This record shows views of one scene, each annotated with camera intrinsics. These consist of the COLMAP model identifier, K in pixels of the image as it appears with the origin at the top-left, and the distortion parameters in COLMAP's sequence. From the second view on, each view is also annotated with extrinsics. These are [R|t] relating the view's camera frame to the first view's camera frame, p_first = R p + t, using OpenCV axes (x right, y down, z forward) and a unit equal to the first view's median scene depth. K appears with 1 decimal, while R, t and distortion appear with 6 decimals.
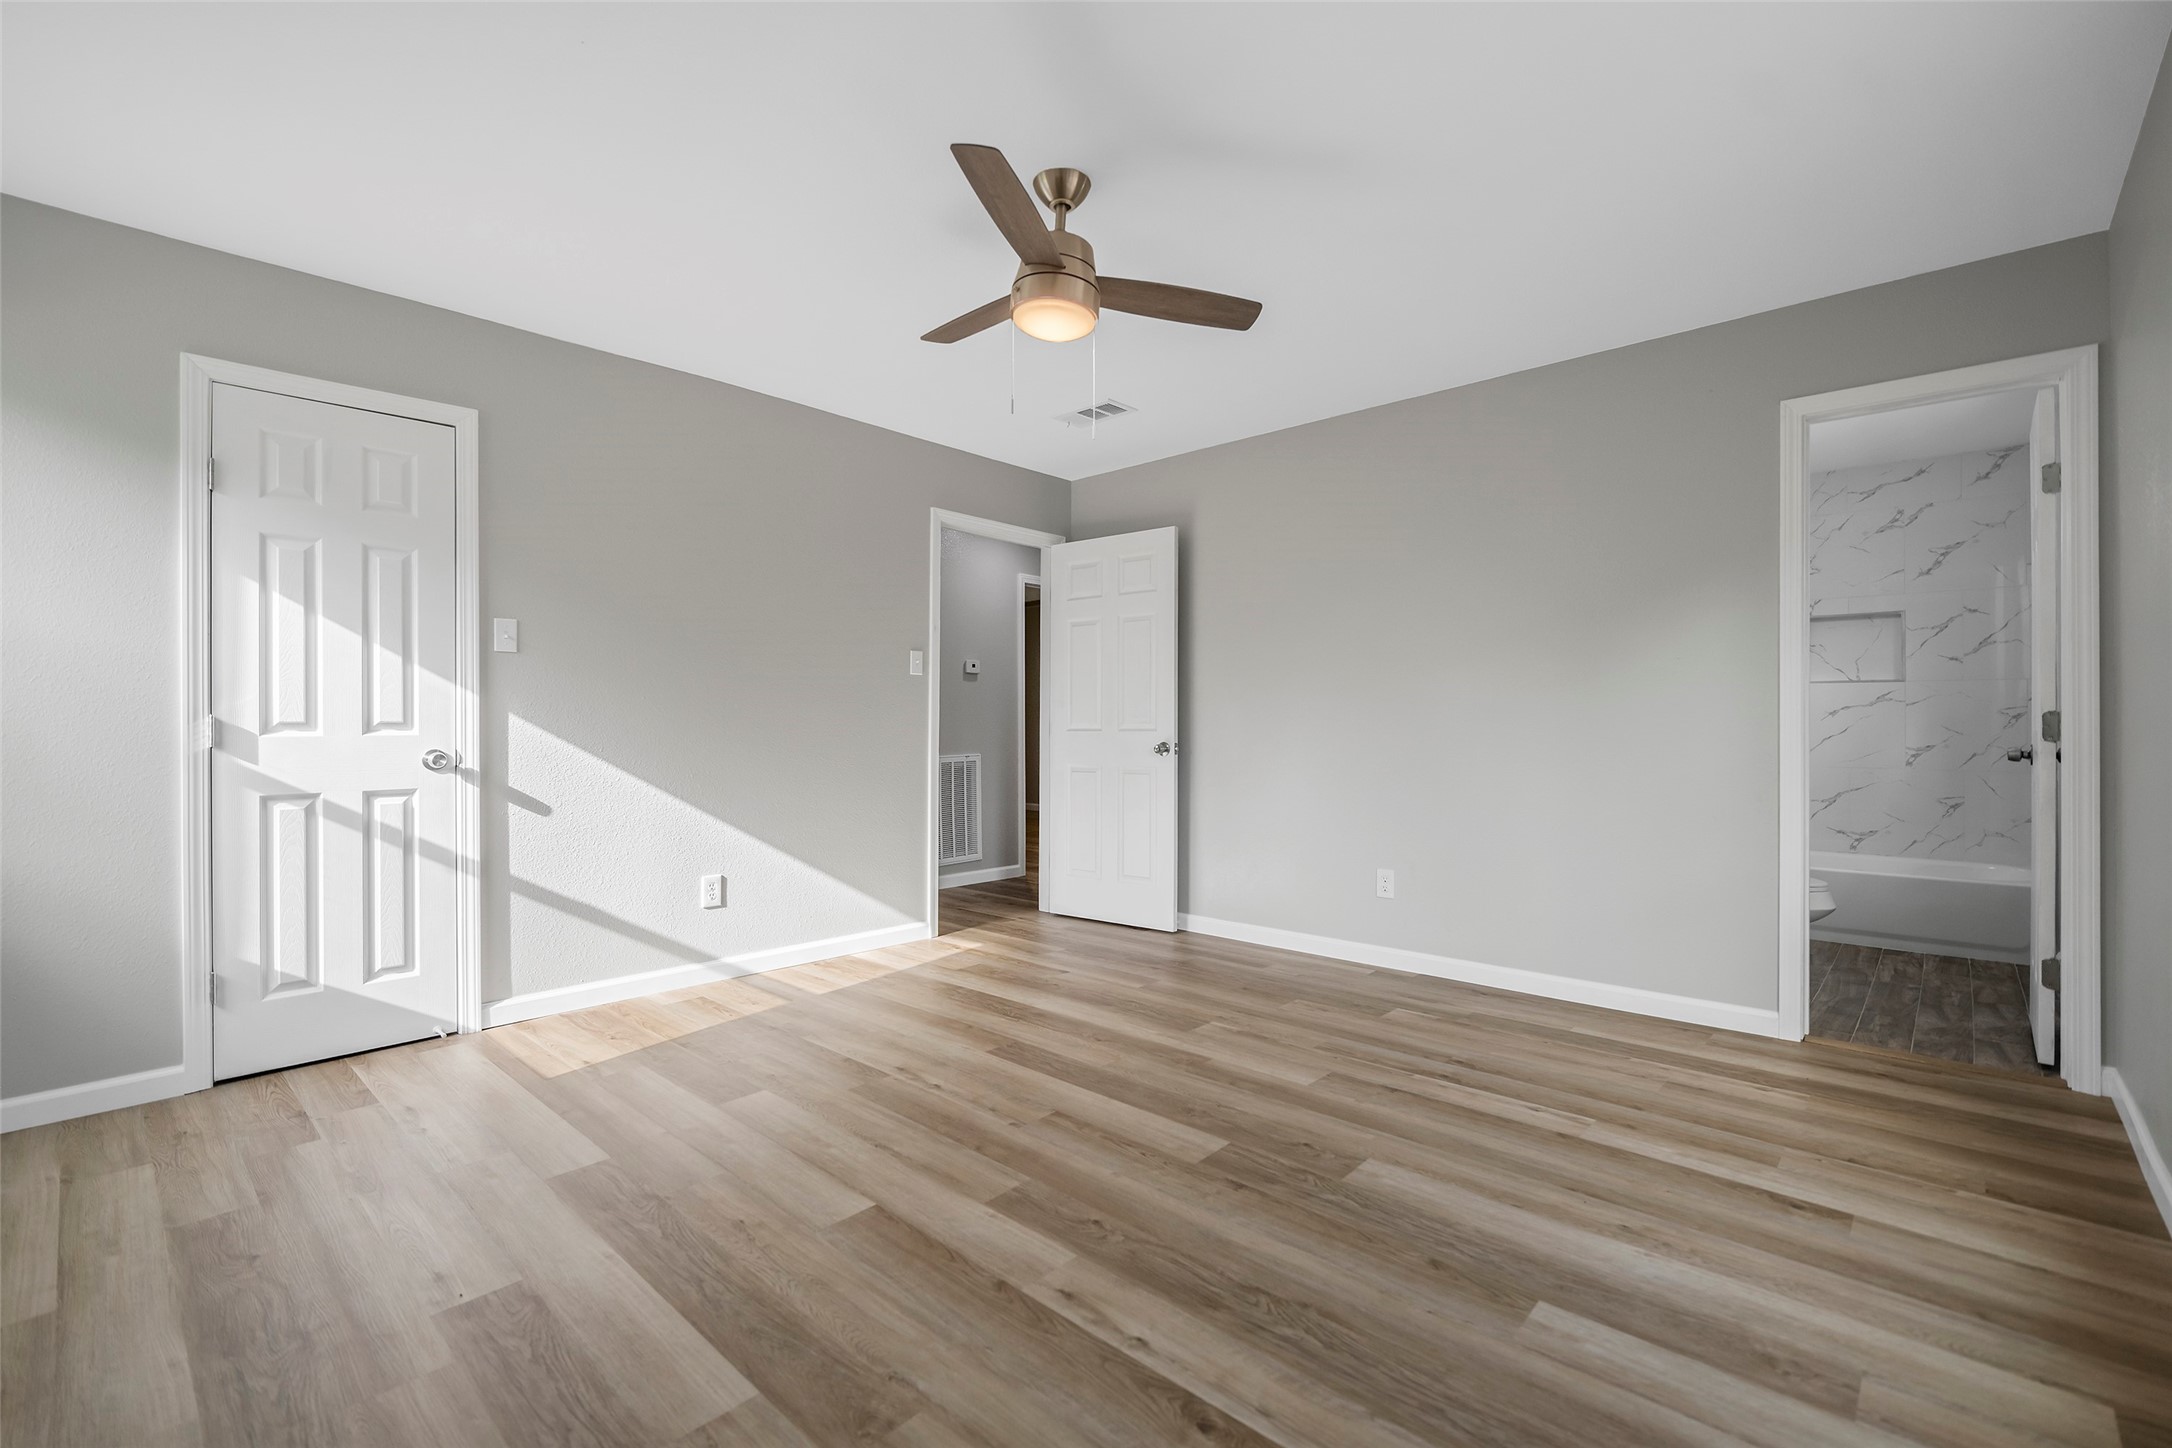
lens RADIAL K [[948.3, 0, 1089.3], [0, 948.3, 727.3], [0, 0, 1]] dist [-0.001254, -0.000020]
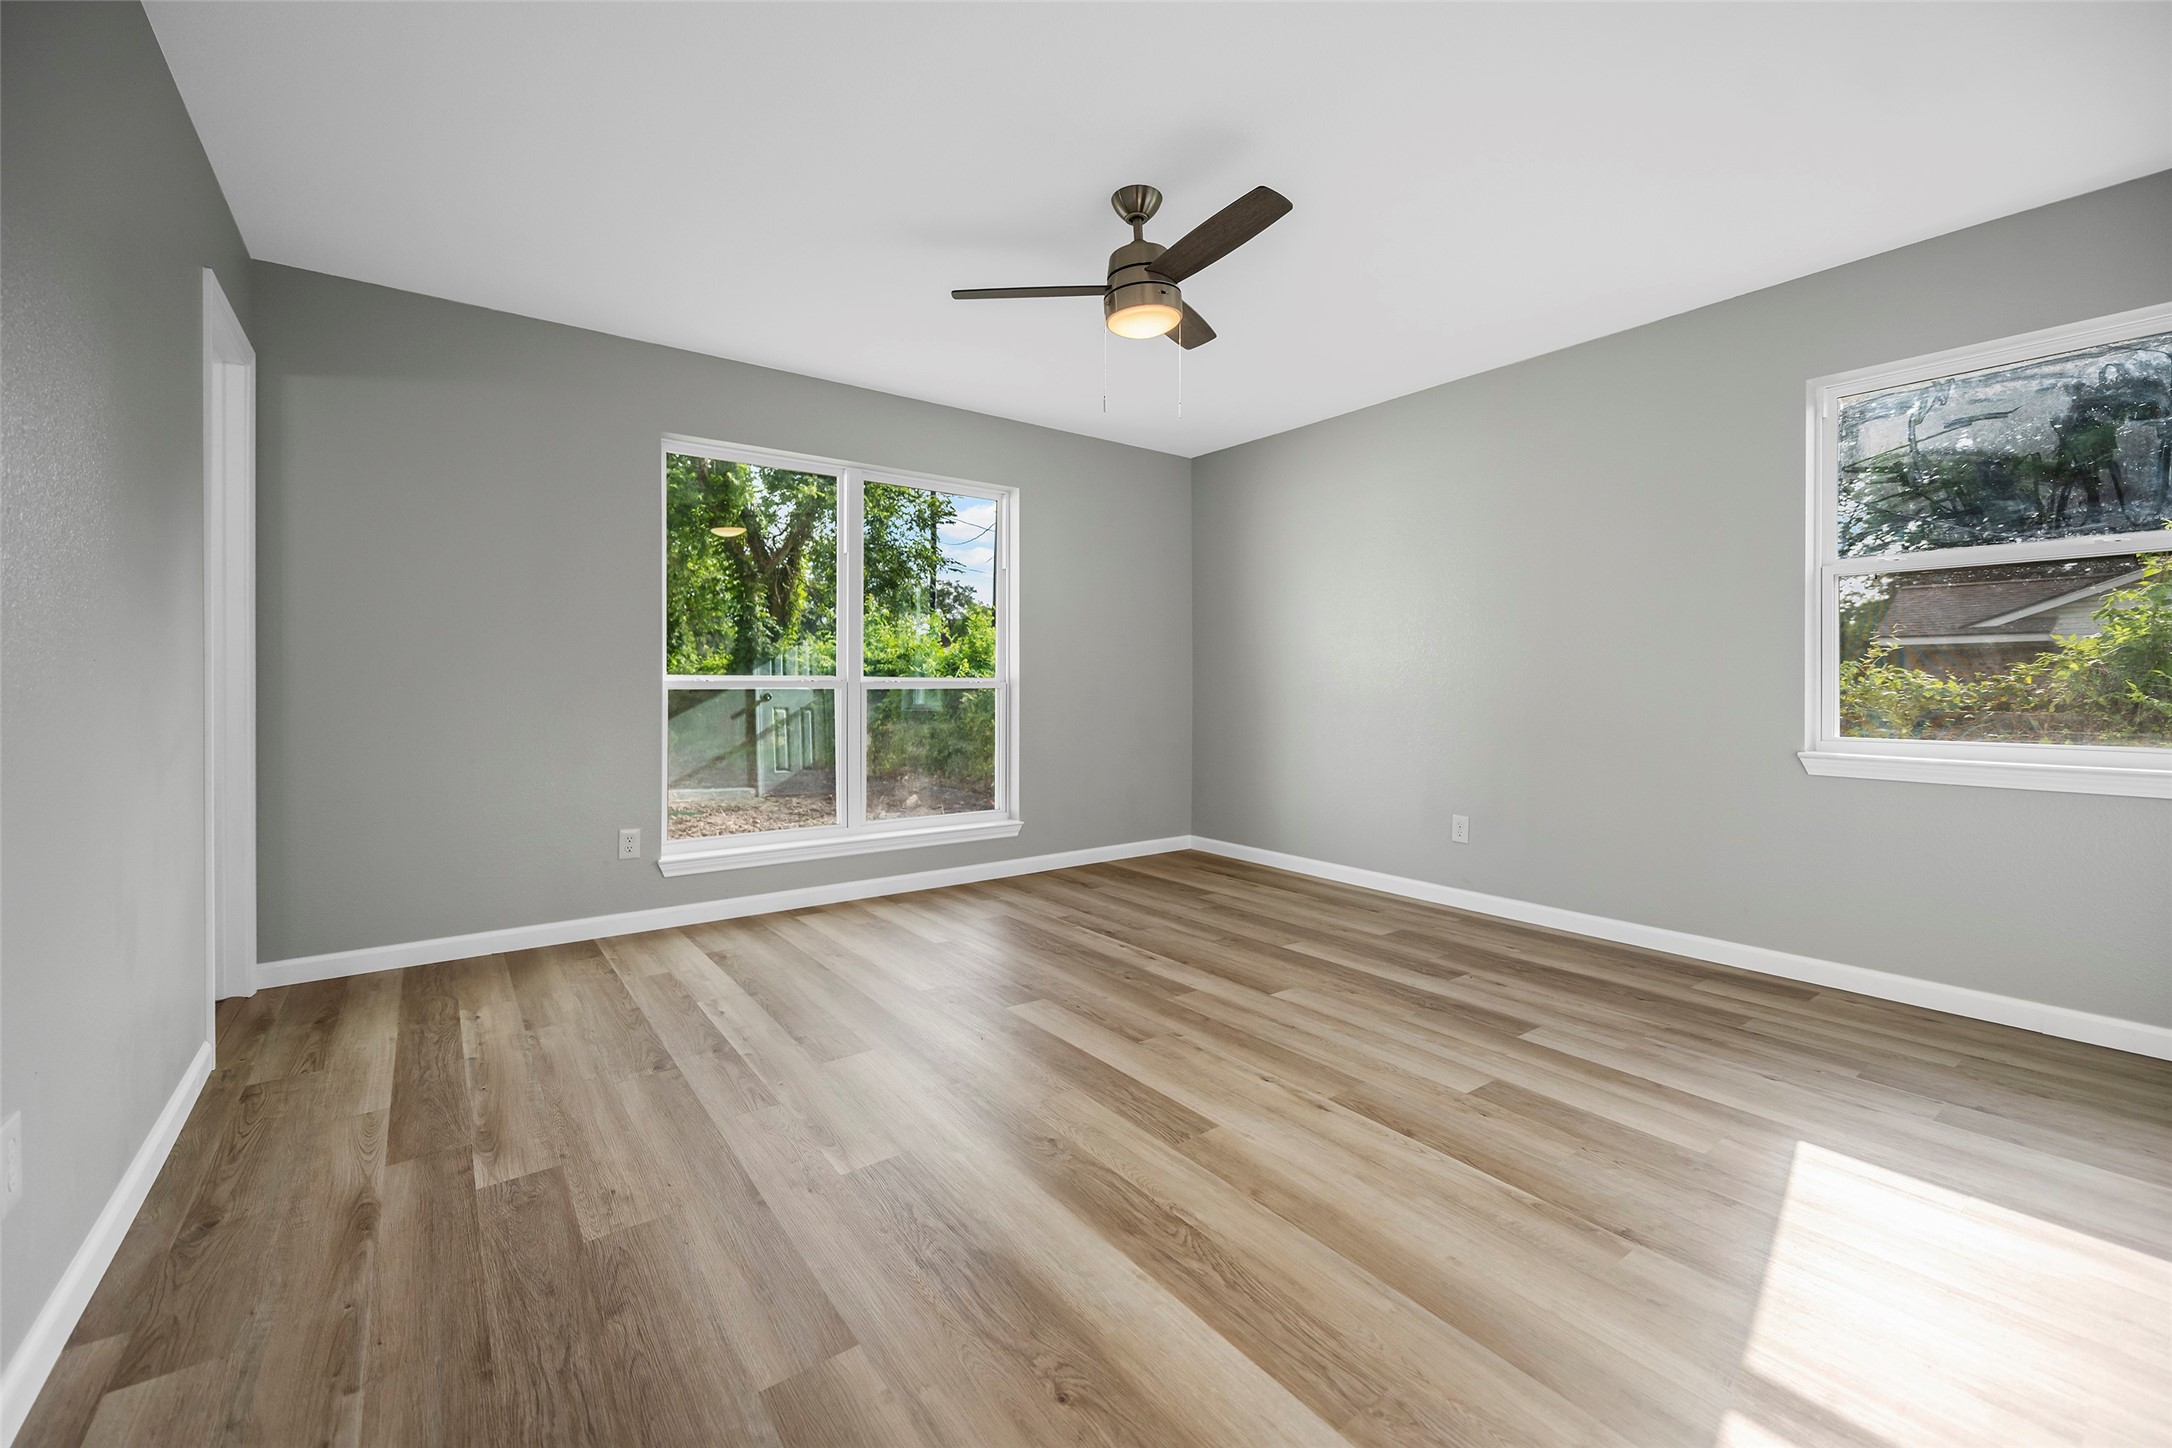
lens RADIAL K [[888.0, 0, 1093.1], [0, 888.0, 688.0], [0, 0, 1]] dist [-0.003246, -0.000546]
pose [[-0.984951, 0.000480, 0.172831, -0.153809], [0.001477, 0.999983, 0.005642, 0.006498], [-0.172826, 0.005812, -0.984935, 1.948877]]
